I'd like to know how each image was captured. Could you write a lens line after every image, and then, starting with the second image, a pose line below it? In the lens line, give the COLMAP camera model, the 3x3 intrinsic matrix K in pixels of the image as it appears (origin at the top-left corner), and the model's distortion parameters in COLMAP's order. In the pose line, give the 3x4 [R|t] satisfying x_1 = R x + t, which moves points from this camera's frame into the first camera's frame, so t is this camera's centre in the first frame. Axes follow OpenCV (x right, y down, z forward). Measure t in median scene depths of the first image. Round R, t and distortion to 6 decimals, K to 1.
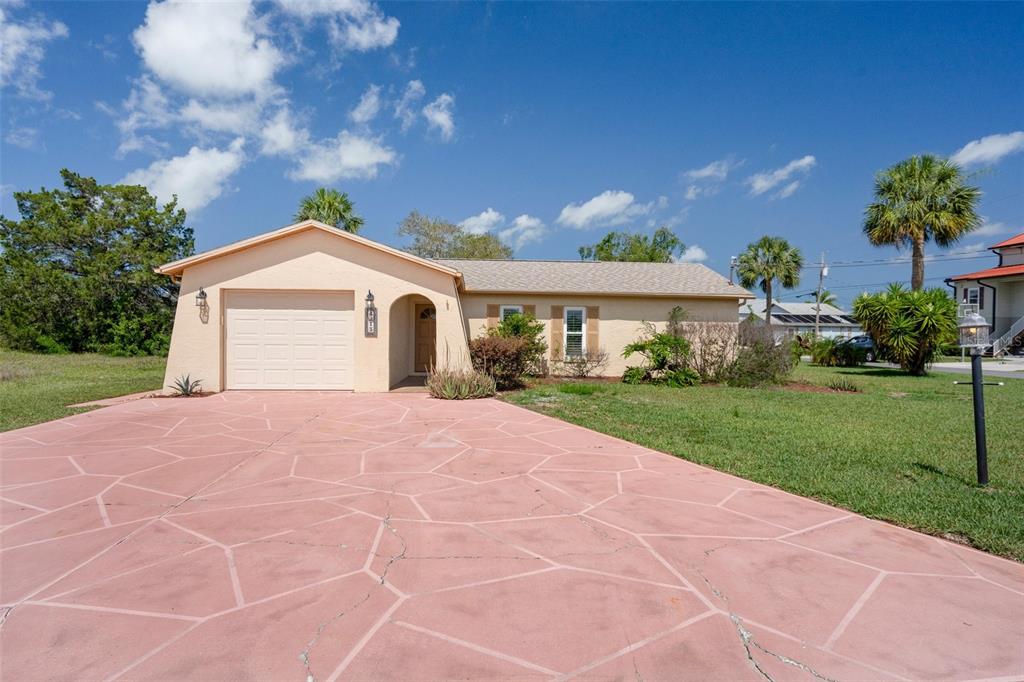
lens RADIAL K [[598.3, 0, 512.4], [0, 598.3, 343.6], [0, 0, 1]] dist [0.006176, 0.000186]
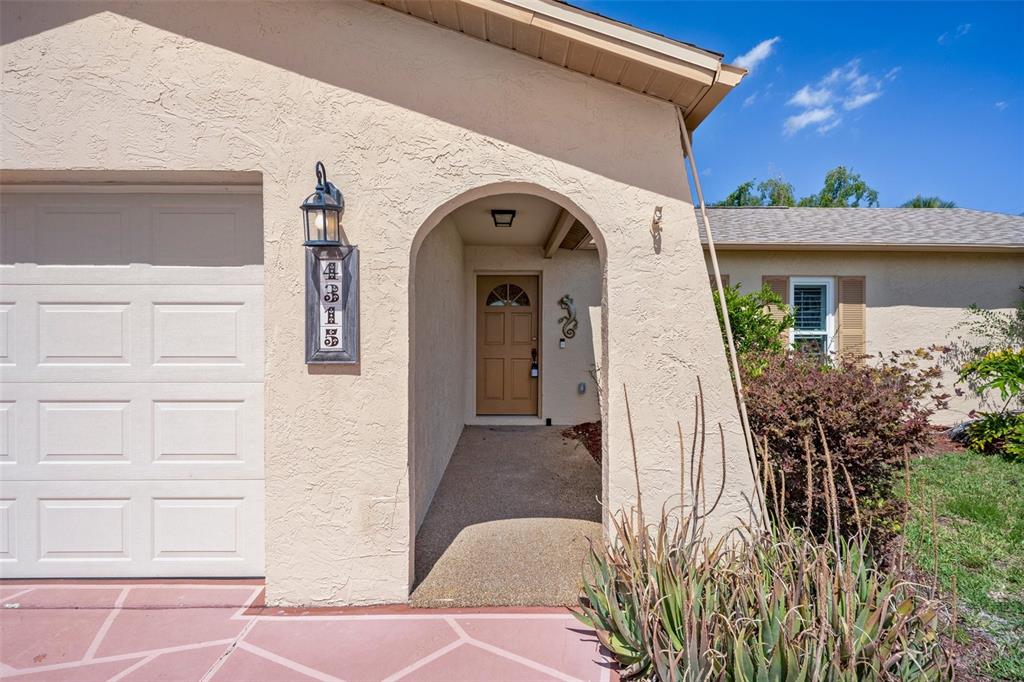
lens RADIAL K [[514.1, 0, 516.1], [0, 514.1, 342.9], [0, 0, 1]] dist [0.017460, 0.000301]
pose [[0.999289, -0.004730, -0.037397, -0.154068], [0.005333, 0.999857, 0.016054, -0.024369], [0.037316, -0.016242, 0.999172, 0.787101]]
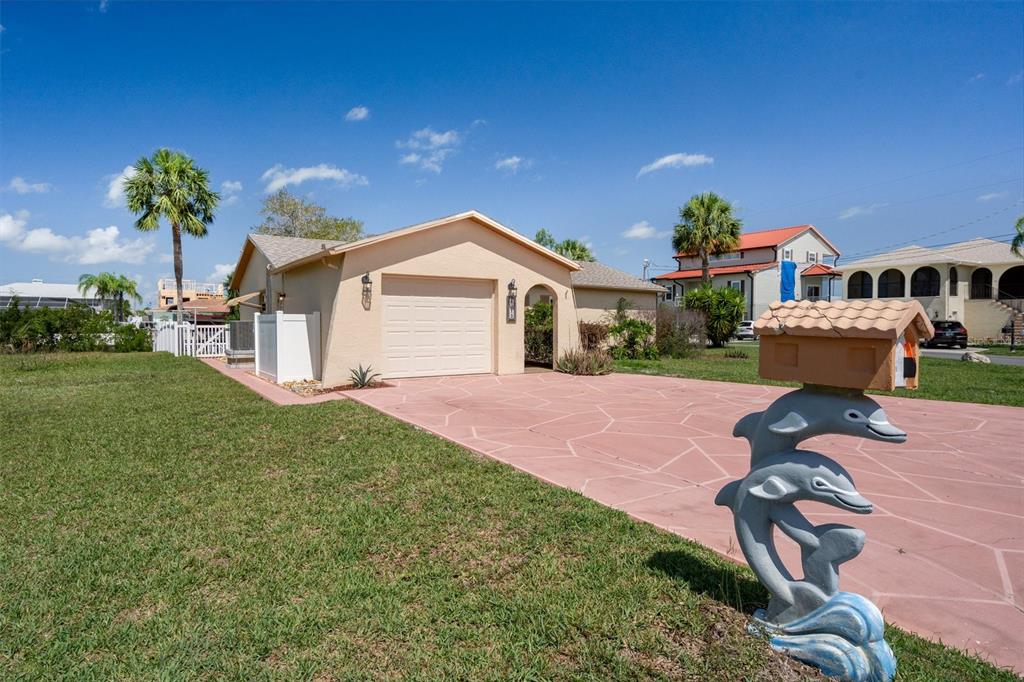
lens RADIAL K [[598.3, 0, 511.9], [0, 598.3, 334.5], [0, 0, 1]] dist [0.006176, 0.000186]
pose [[0.847588, -0.019146, 0.530309, -0.796788], [0.015863, 0.999816, 0.010743, -0.001985], [-0.530418, -0.000693, 0.847736, 0.080333]]
